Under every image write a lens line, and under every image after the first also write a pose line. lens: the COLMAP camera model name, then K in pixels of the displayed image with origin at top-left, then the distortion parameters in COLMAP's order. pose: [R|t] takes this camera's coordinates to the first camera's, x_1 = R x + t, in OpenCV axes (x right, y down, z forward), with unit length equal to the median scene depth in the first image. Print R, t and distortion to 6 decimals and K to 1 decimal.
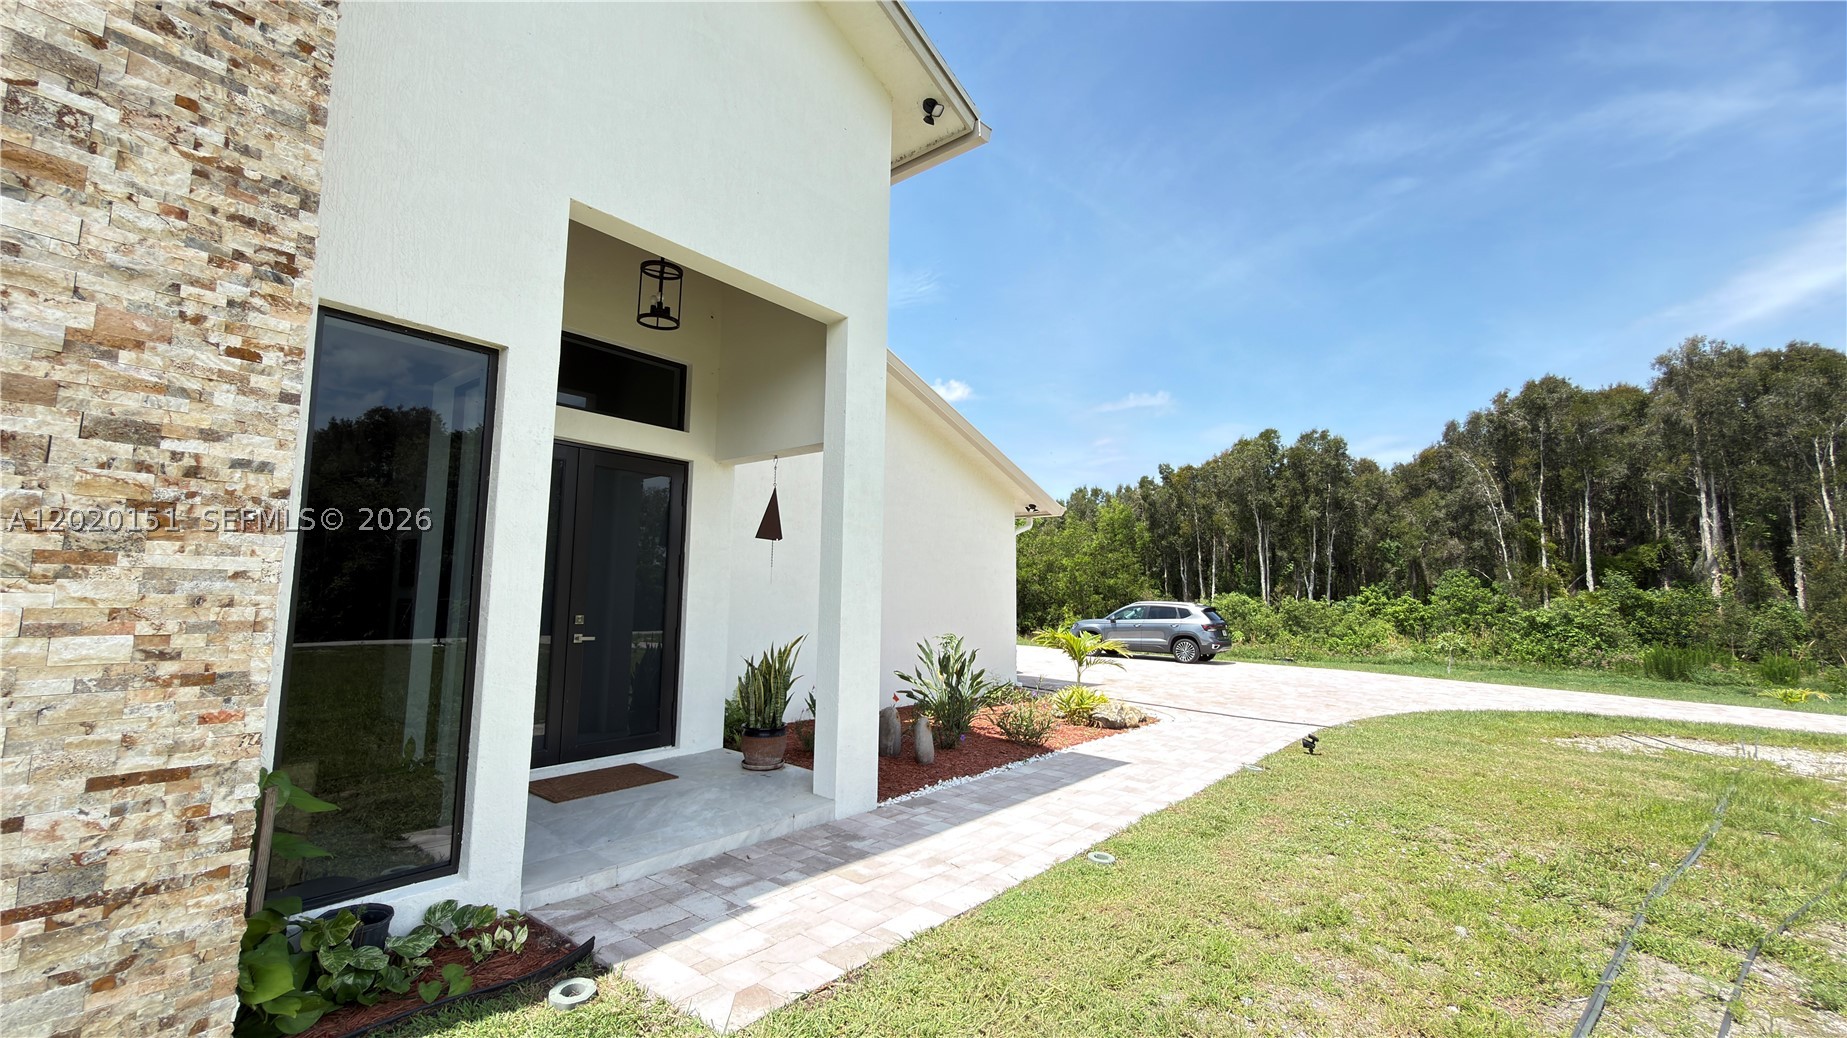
lens RADIAL K [[739.4, 0, 923.5], [0, 739.4, 519.0], [0, 0, 1]] dist [-0.000646, 0.000338]
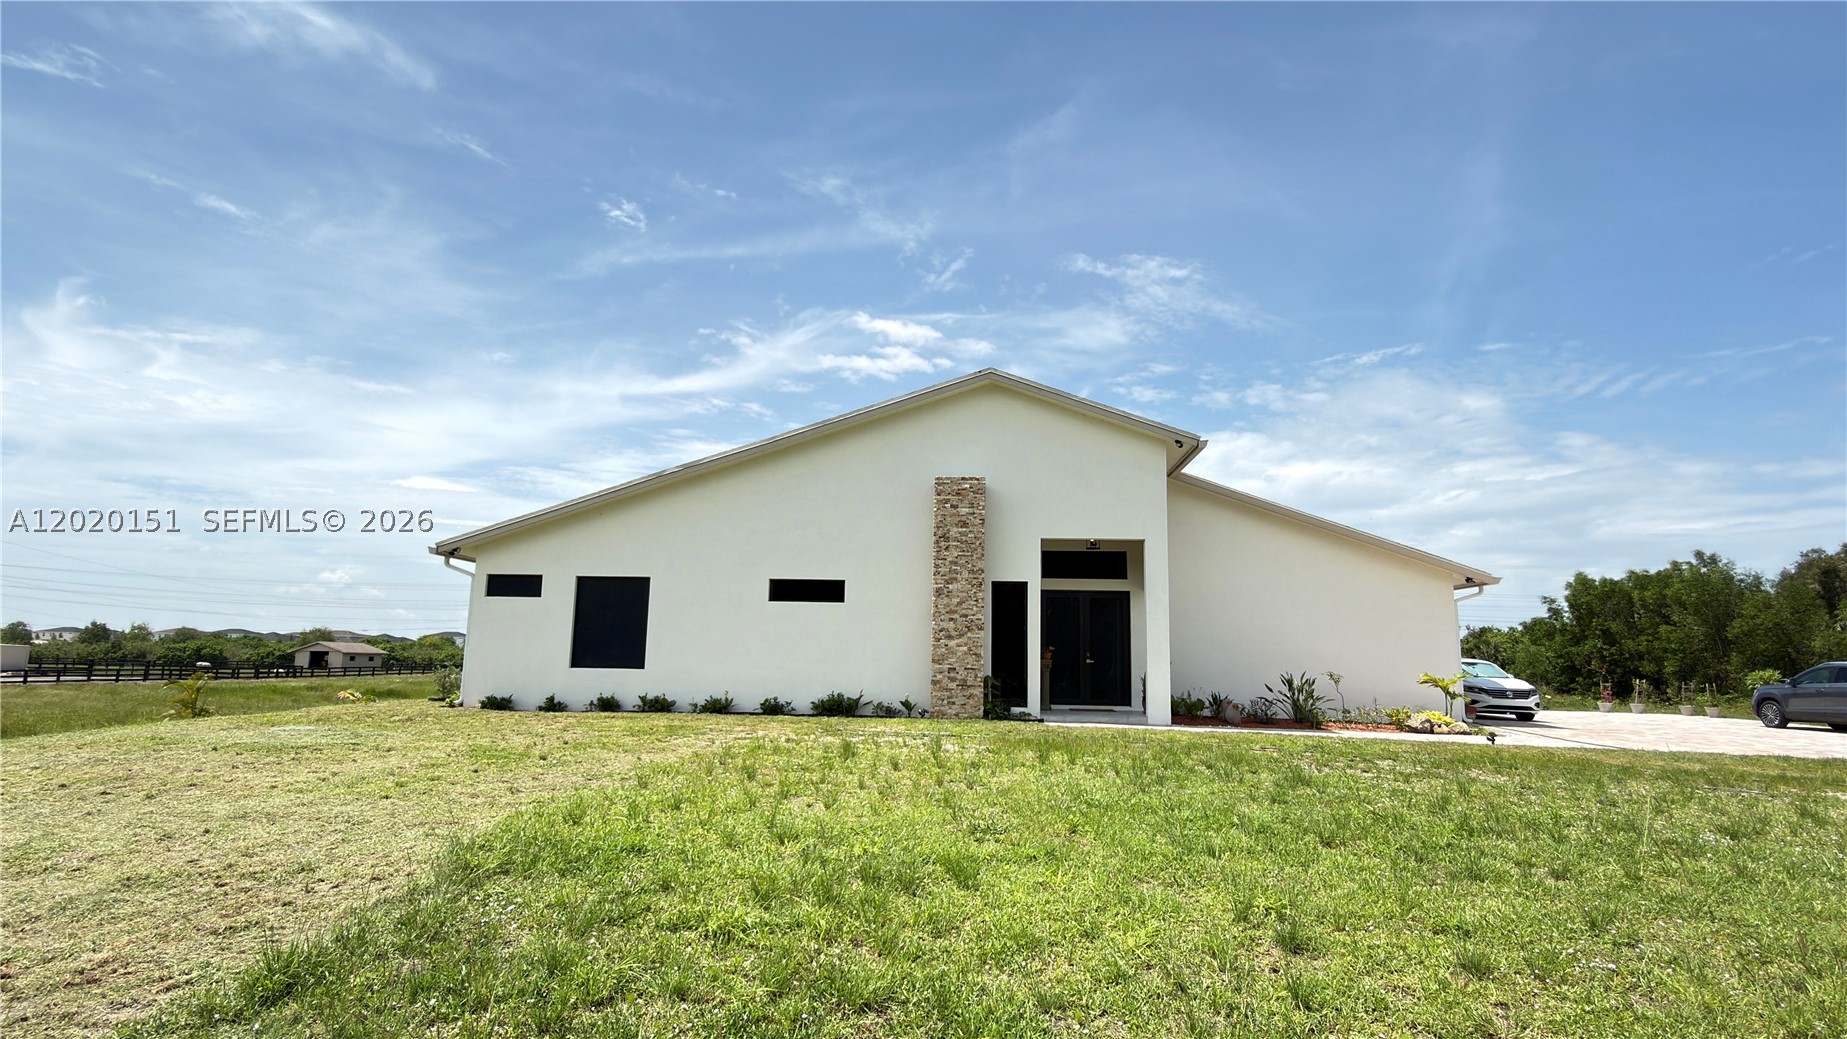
lens RADIAL K [[970.3, 0, 920.5], [0, 970.3, 521.7], [0, 0, 1]] dist [0.000883, -0.000652]
pose [[0.580752, -0.121145, -0.805016, 3.661090], [0.075230, 0.992621, -0.095105, -0.101319], [0.810597, -0.005329, 0.585580, -2.782200]]
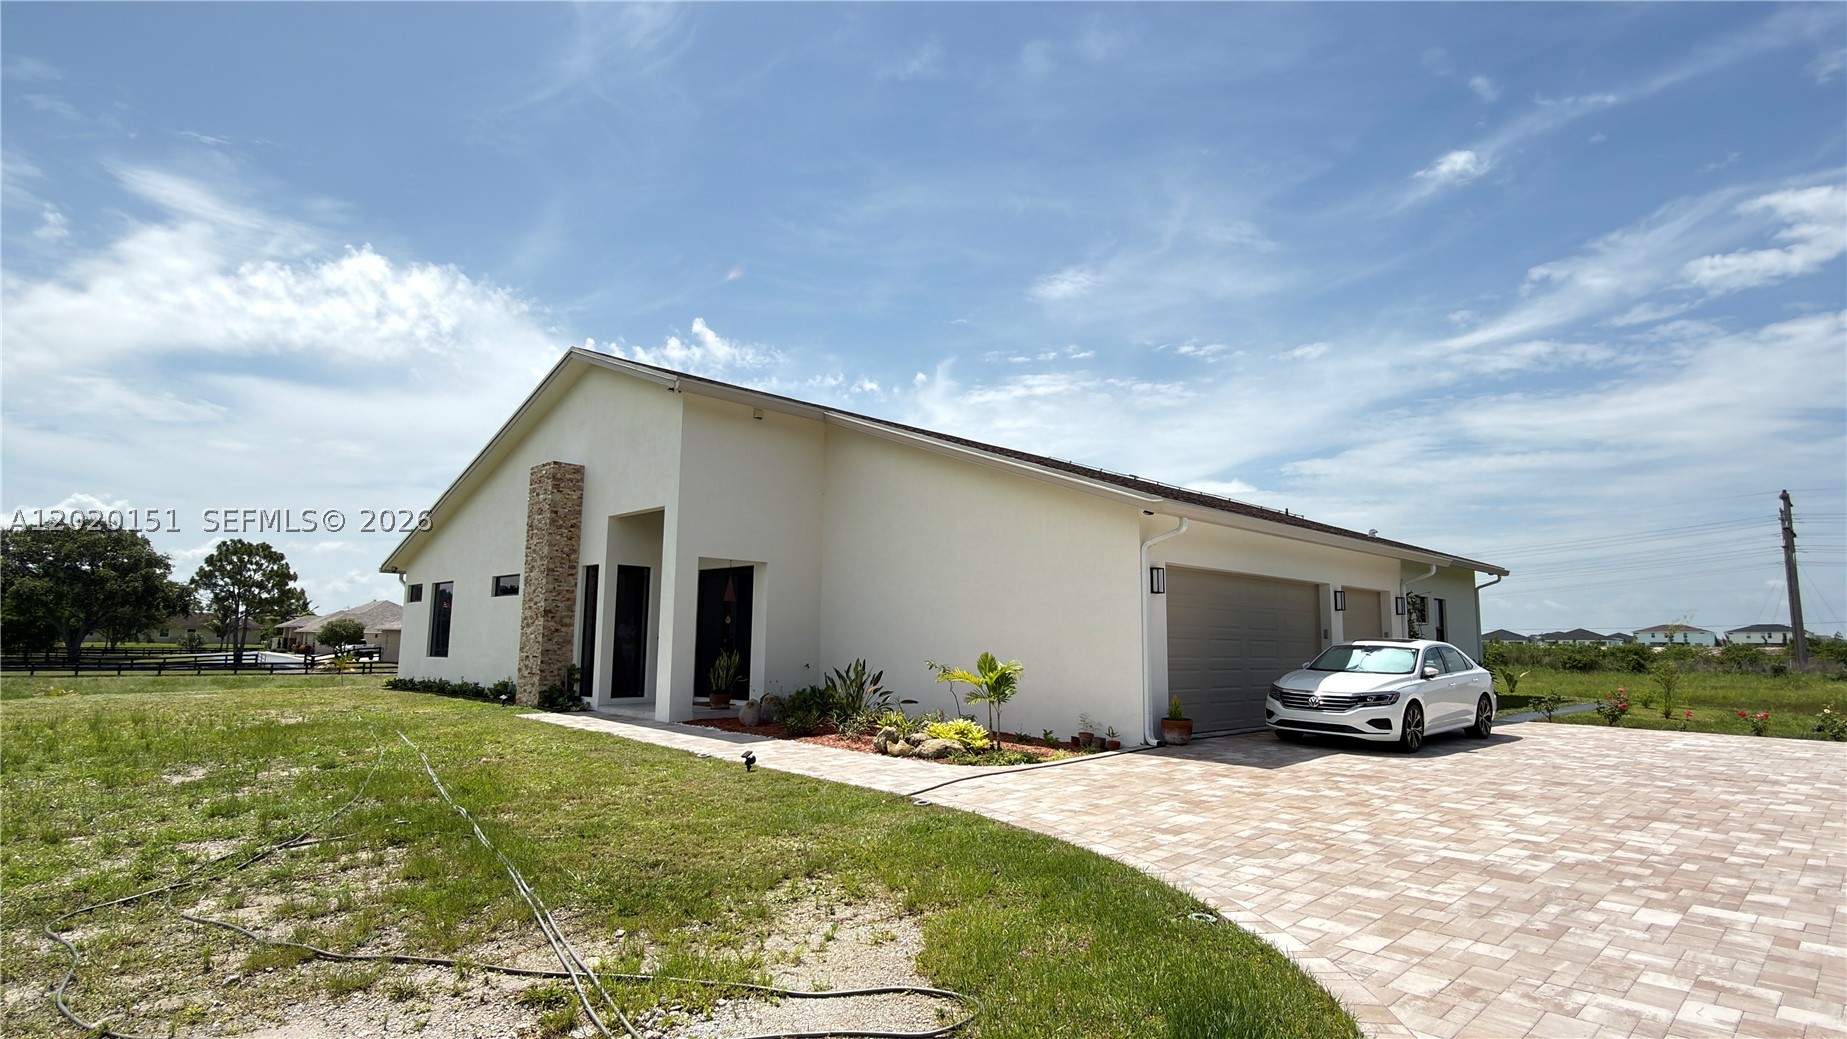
lens RADIAL K [[970.3, 0, 920.5], [0, 970.3, 521.7], [0, 0, 1]] dist [0.000883, -0.000652]
pose [[-0.126324, -0.141280, -0.981877, 4.467404], [0.090621, 0.984024, -0.153247, 0.504894], [0.987841, -0.108337, -0.111503, 3.434873]]
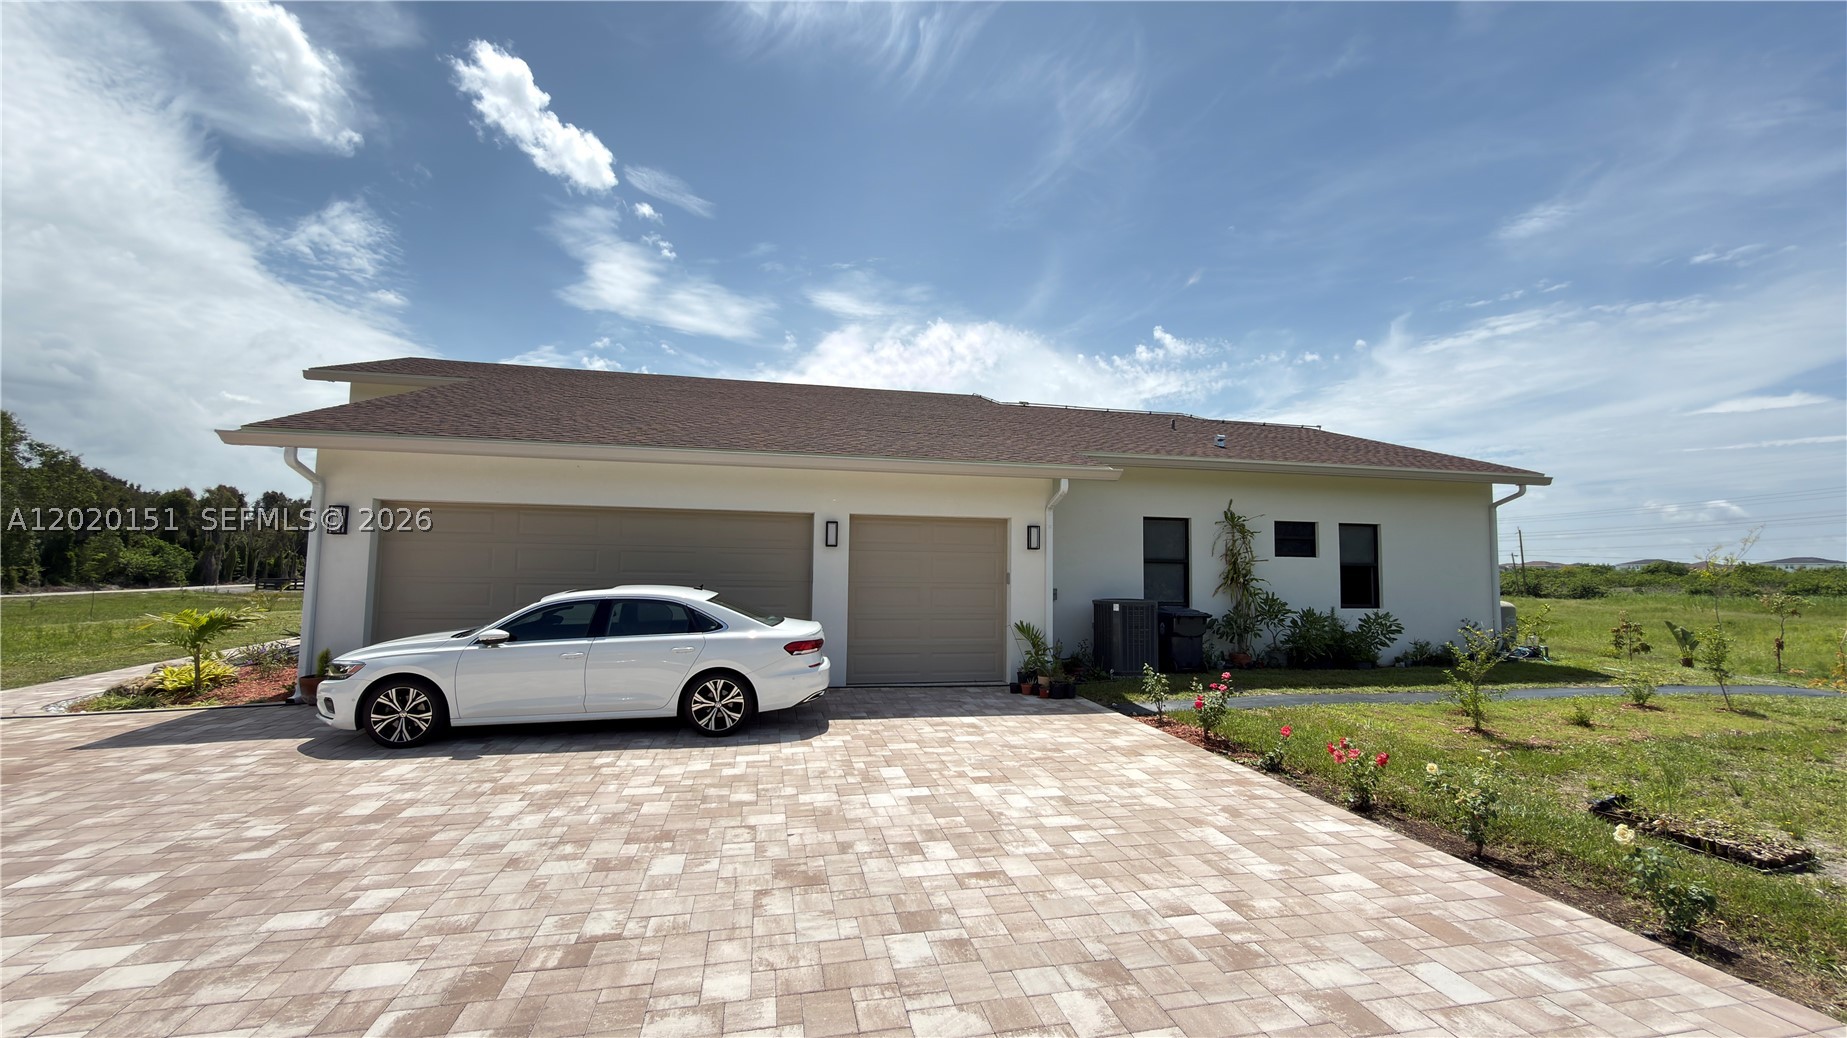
lens RADIAL K [[739.4, 0, 923.5], [0, 739.4, 519.0], [0, 0, 1]] dist [-0.000646, 0.000338]
pose [[-0.634551, -0.074230, -0.769308, 4.642794], [0.062462, 0.987196, -0.146774, 0.525728], [0.770353, -0.141188, -0.621790, 3.564265]]
